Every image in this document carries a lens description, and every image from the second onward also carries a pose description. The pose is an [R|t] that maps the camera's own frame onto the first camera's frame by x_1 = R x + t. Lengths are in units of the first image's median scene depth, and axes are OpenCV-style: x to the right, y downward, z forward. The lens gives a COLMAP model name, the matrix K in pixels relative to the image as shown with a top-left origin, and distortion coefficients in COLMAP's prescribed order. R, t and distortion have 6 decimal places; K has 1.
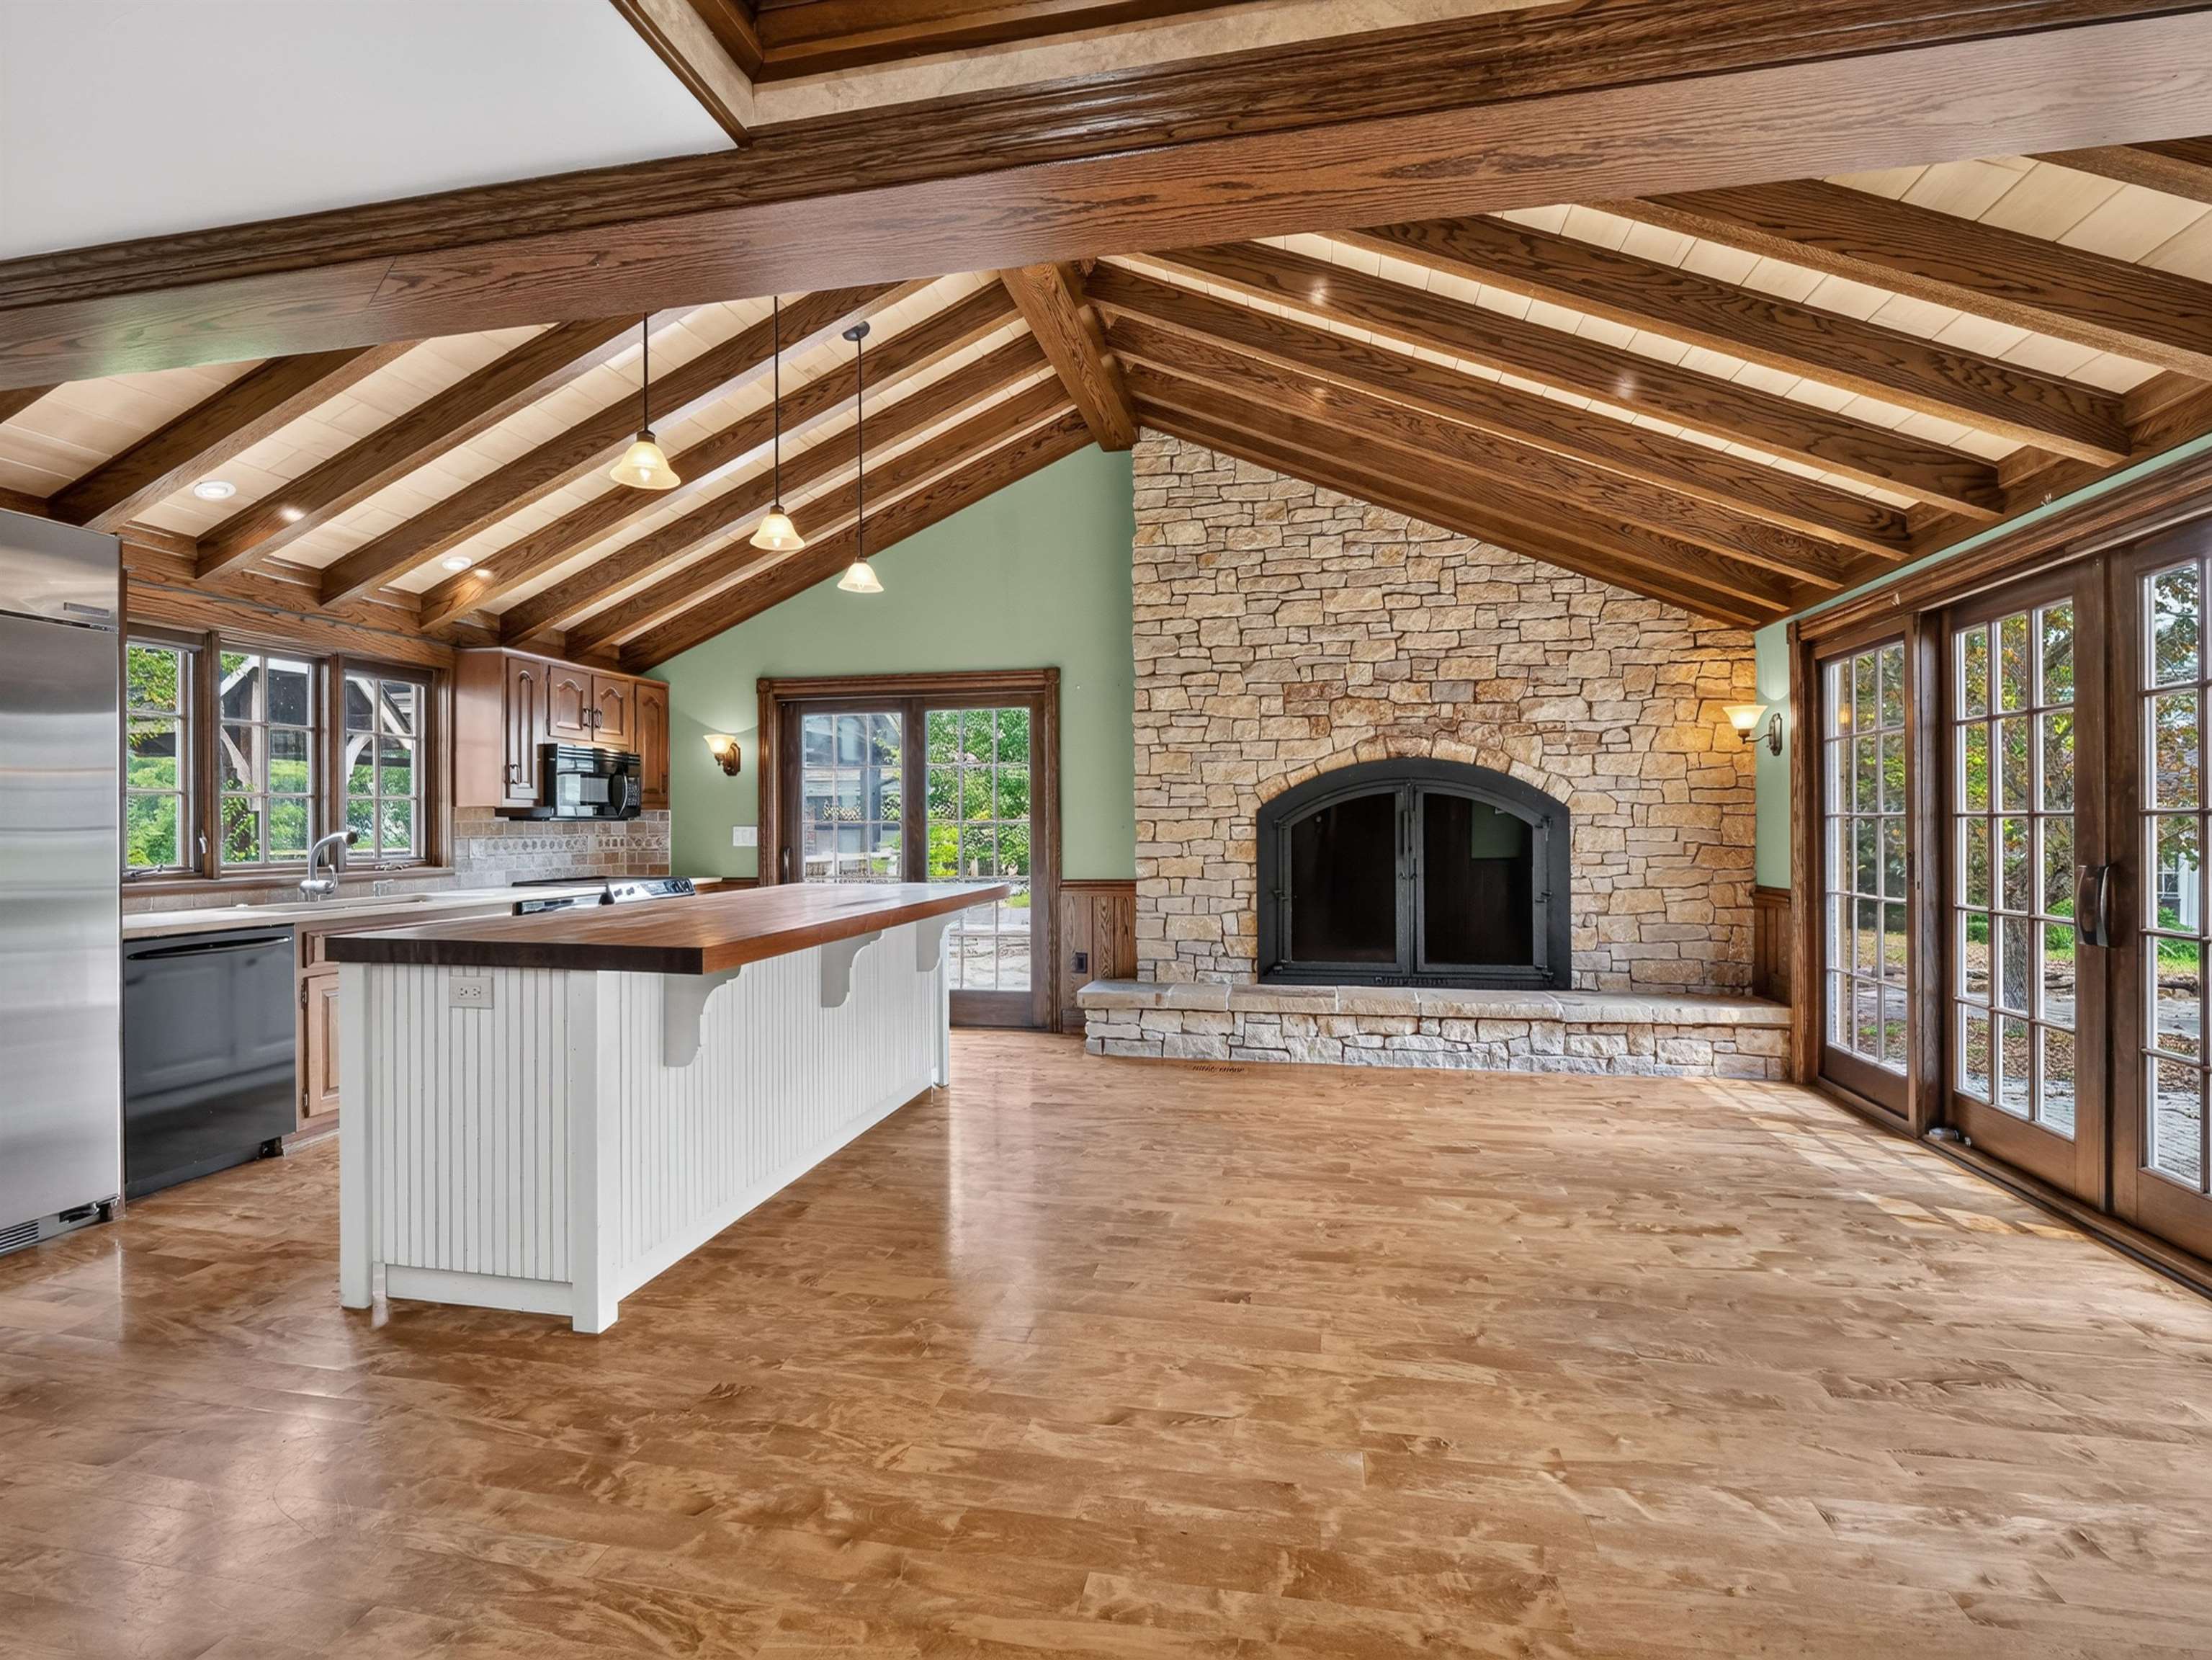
lens RADIAL K [[1080.8, 0, 1097.5], [0, 1080.8, 833.8], [0, 0, 1]] dist [-0.001575, -0.009444]
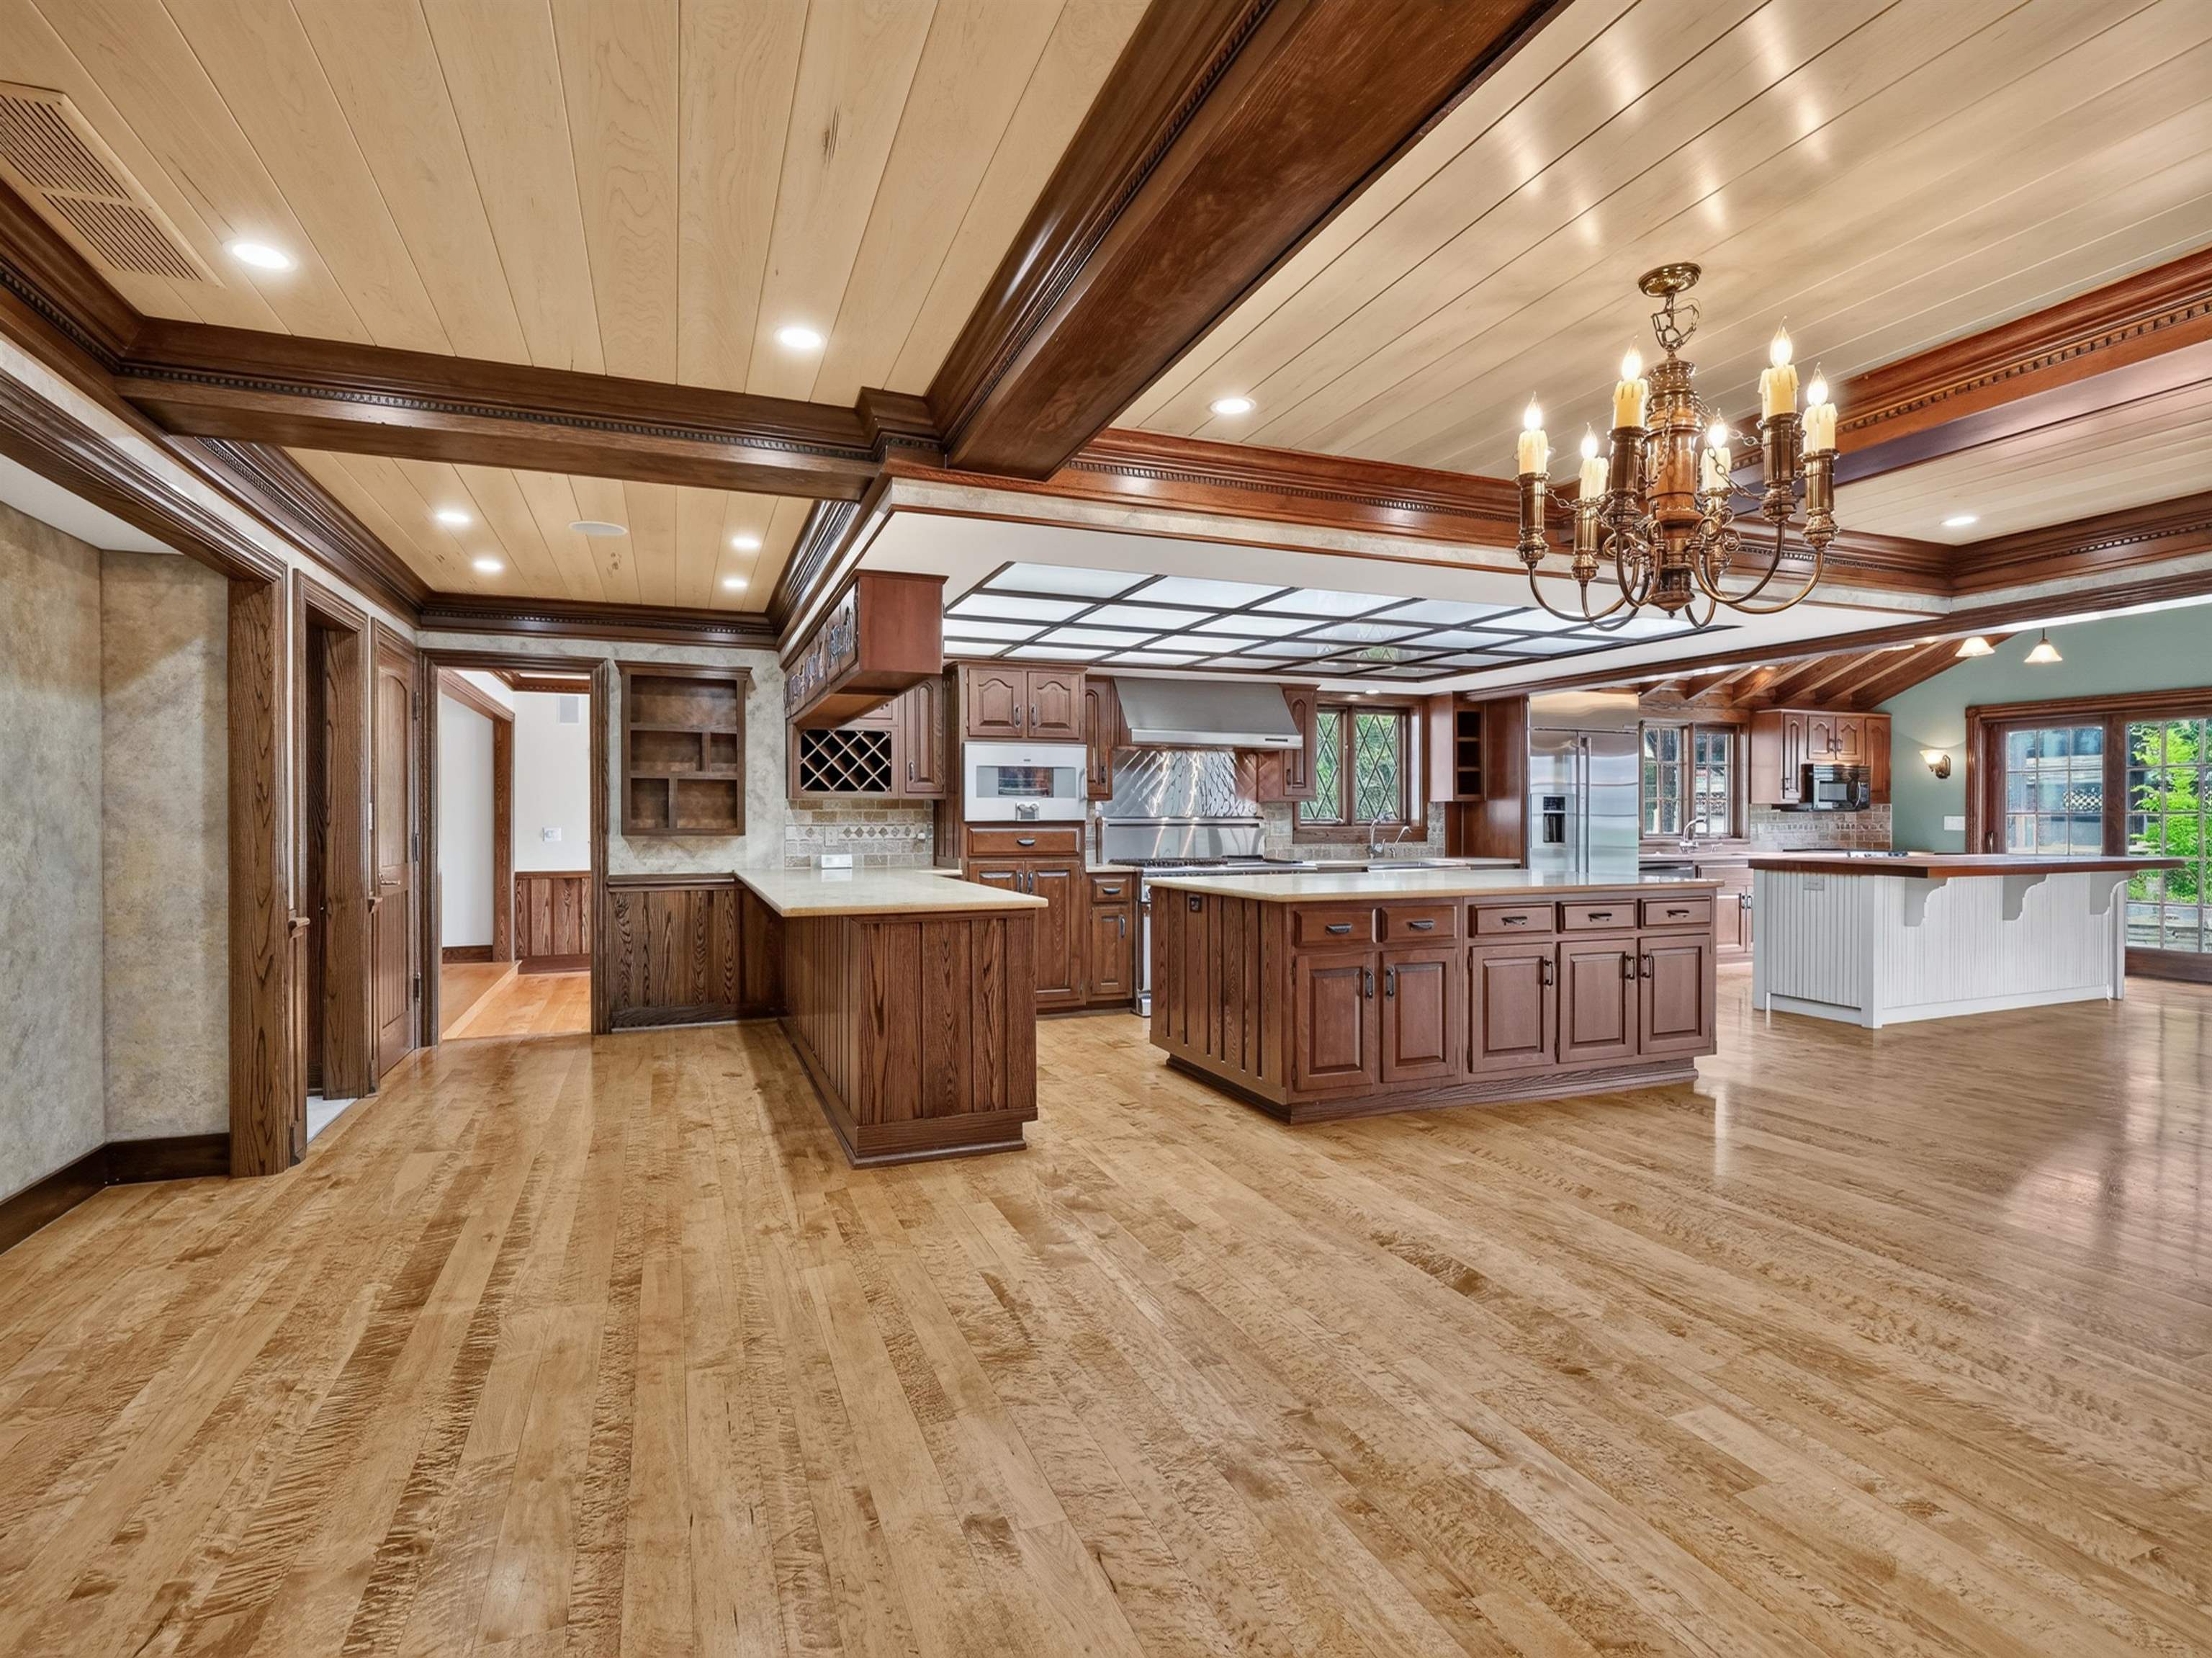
lens RADIAL K [[1080.8, 0, 1097.5], [0, 1080.8, 832.8], [0, 0, 1]] dist [-0.001575, -0.009444]
pose [[0.547822, 0.013532, -0.836486, 0.244099], [-0.006627, 0.999908, 0.011836, 0.006676], [0.836569, -0.000941, 0.547861, -0.727863]]
